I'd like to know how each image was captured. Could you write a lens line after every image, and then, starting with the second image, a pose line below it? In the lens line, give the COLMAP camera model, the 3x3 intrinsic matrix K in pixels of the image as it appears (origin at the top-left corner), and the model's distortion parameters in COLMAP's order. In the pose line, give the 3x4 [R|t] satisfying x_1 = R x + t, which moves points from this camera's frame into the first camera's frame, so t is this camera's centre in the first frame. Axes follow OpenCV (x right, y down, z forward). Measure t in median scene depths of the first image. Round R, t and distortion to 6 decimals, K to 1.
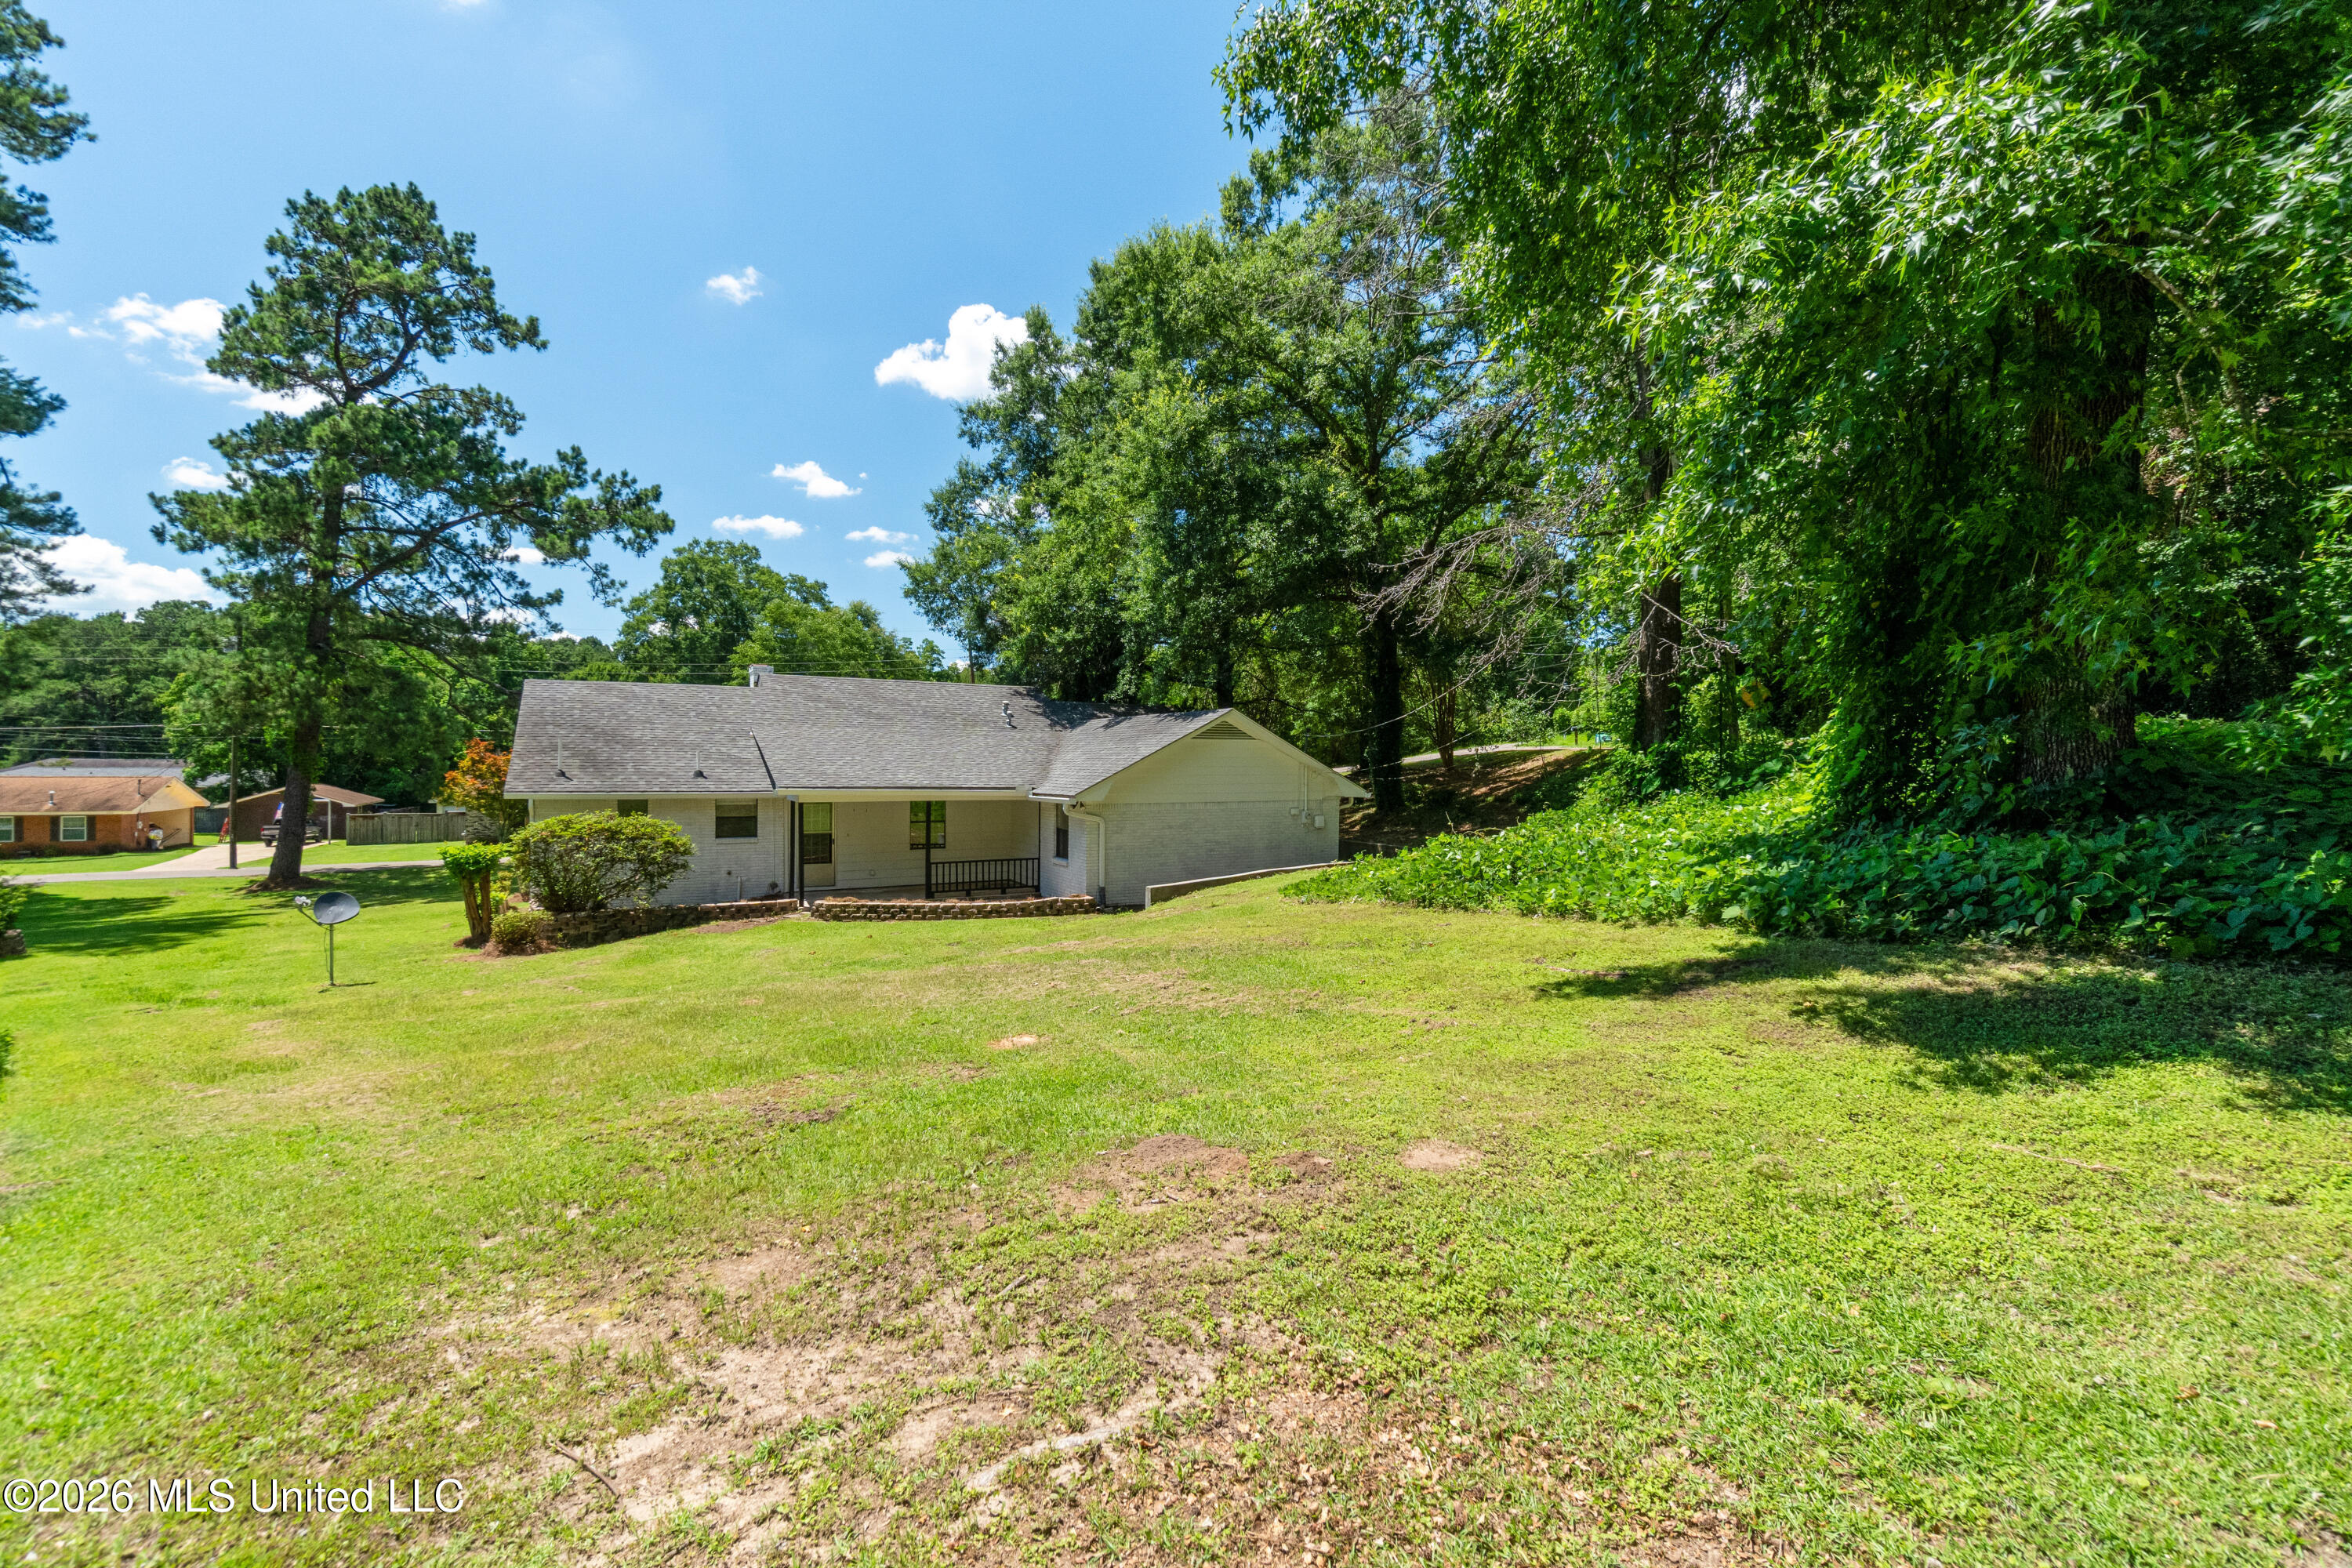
lens RADIAL K [[1018.2, 0, 1162.3], [0, 1018.2, 771.2], [0, 0, 1]] dist [-0.009889, 0.000100]
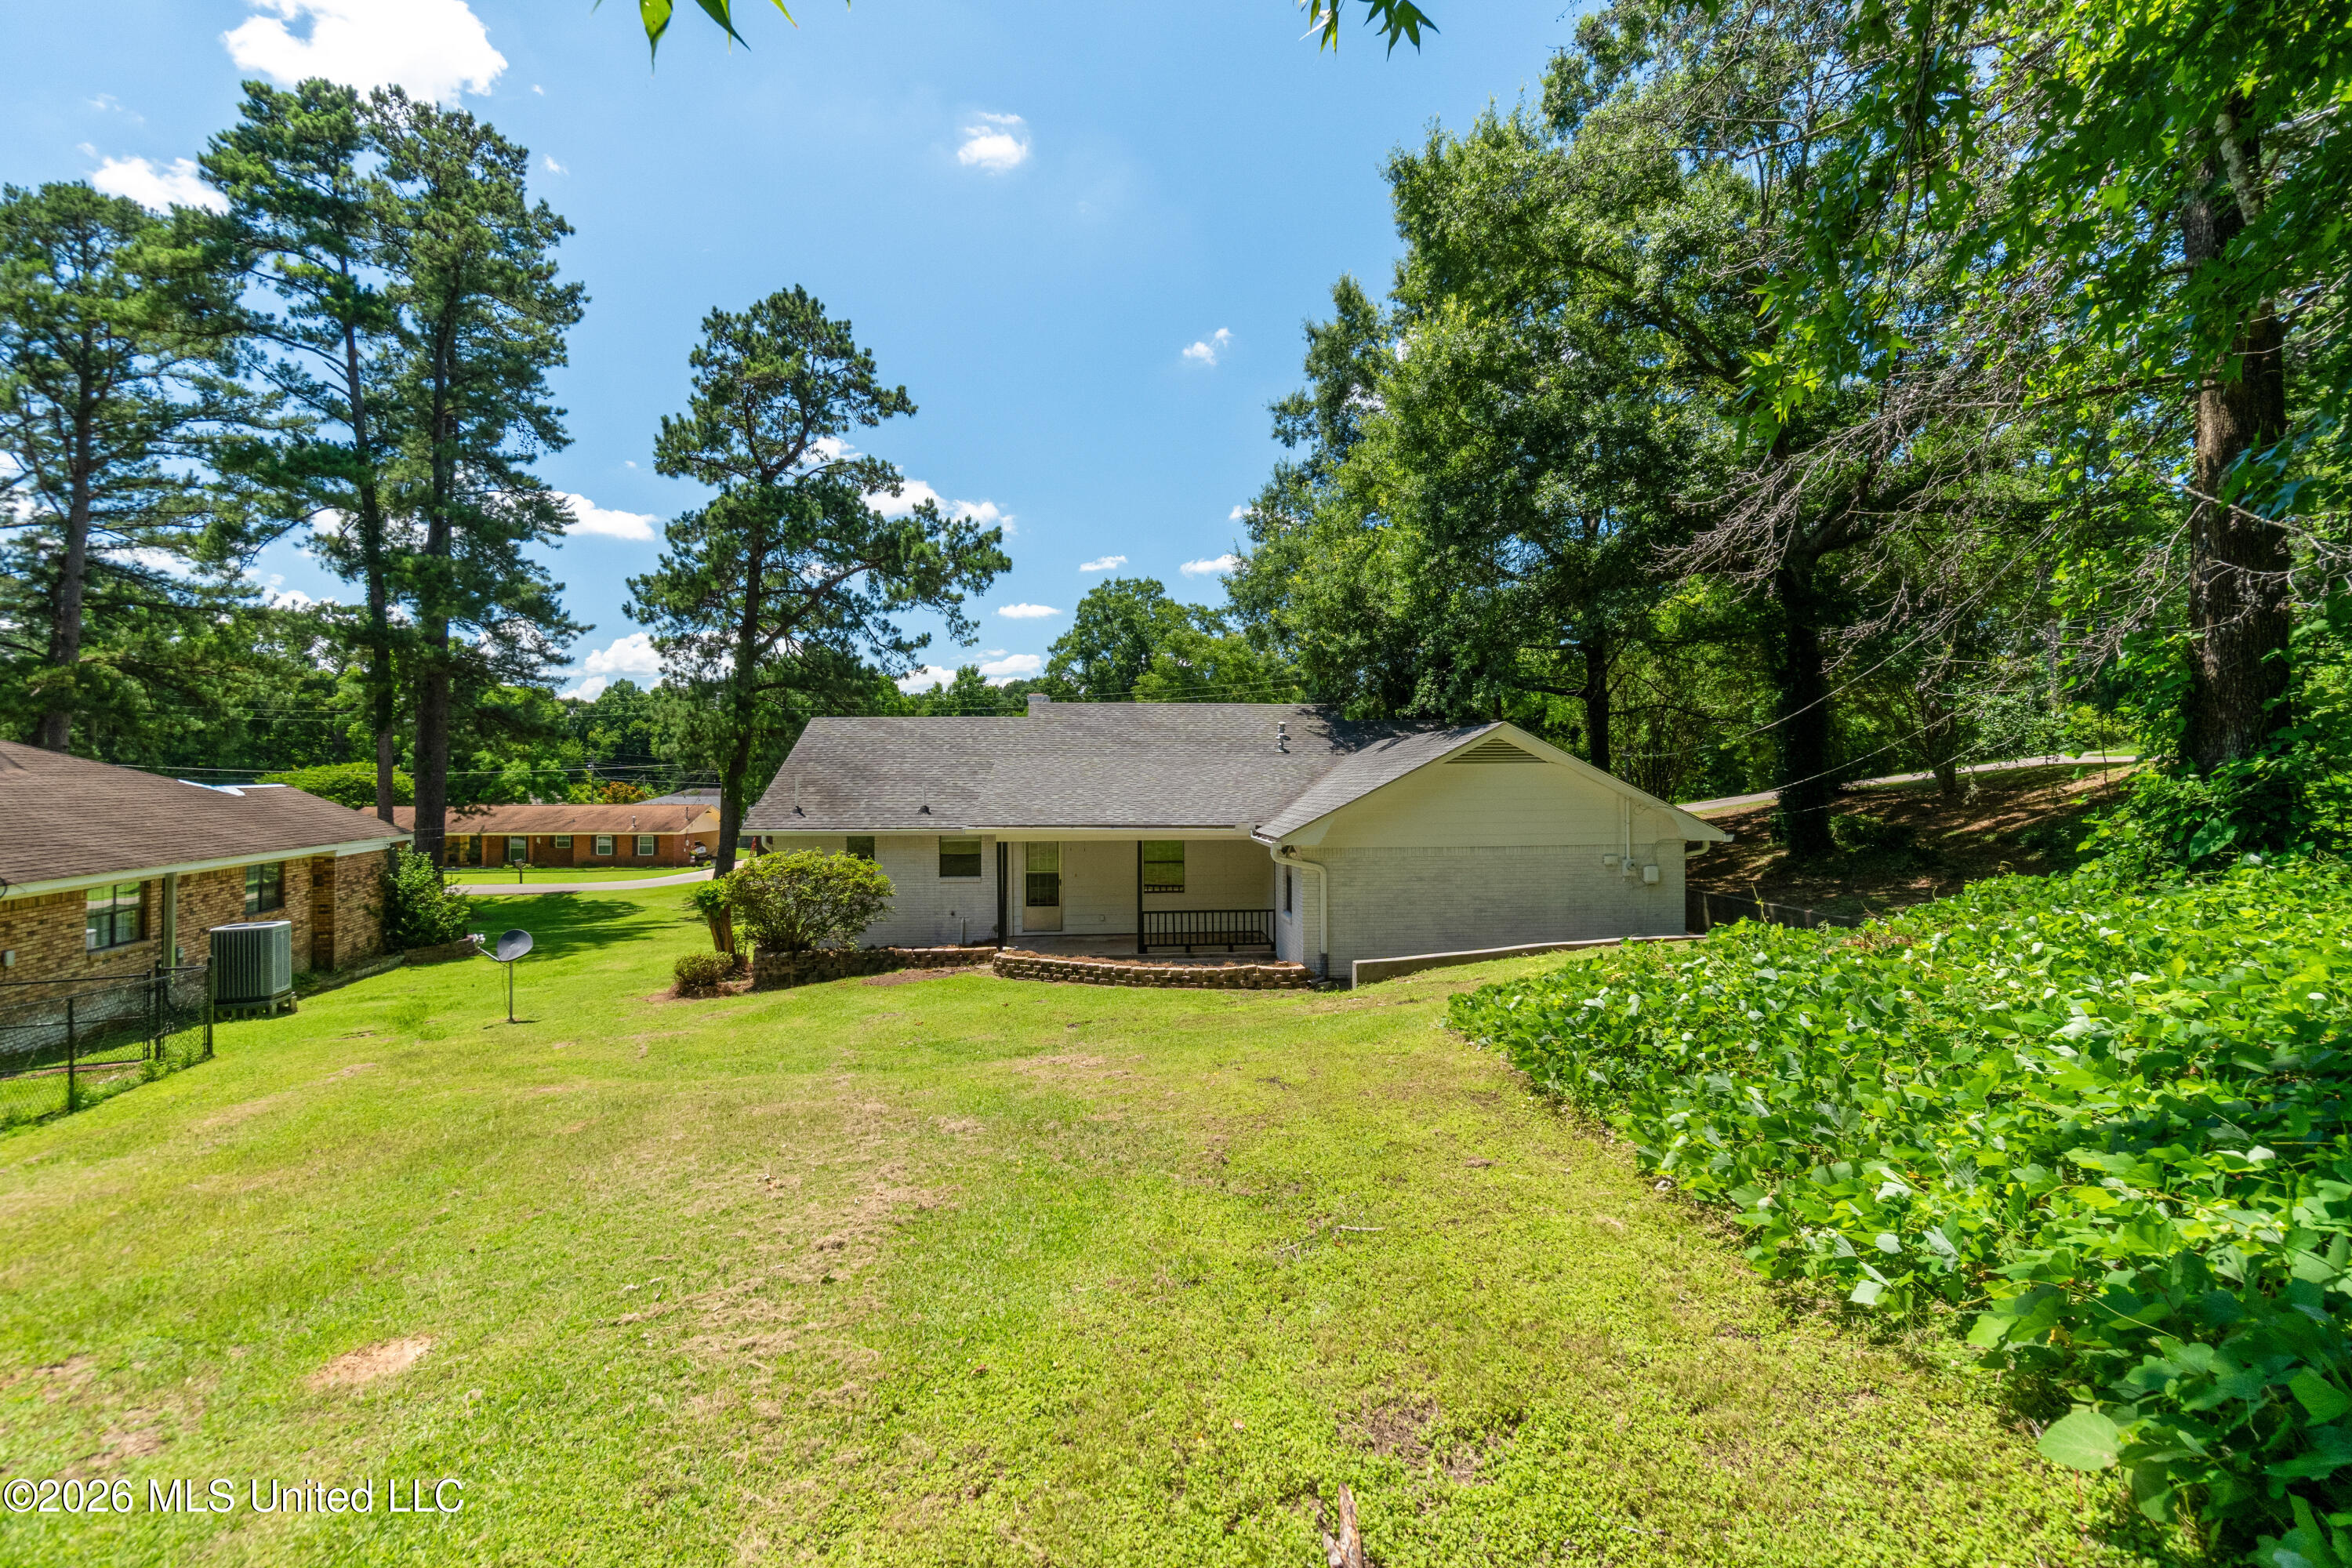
lens RADIAL K [[1018.2, 0, 1162.3], [0, 1018.2, 771.2], [0, 0, 1]] dist [-0.009889, 0.000100]
pose [[0.911144, -0.015360, -0.411803, 0.101886], [0.006816, 0.999730, -0.022209, -0.007457], [0.412033, 0.017428, 0.911002, 0.149253]]
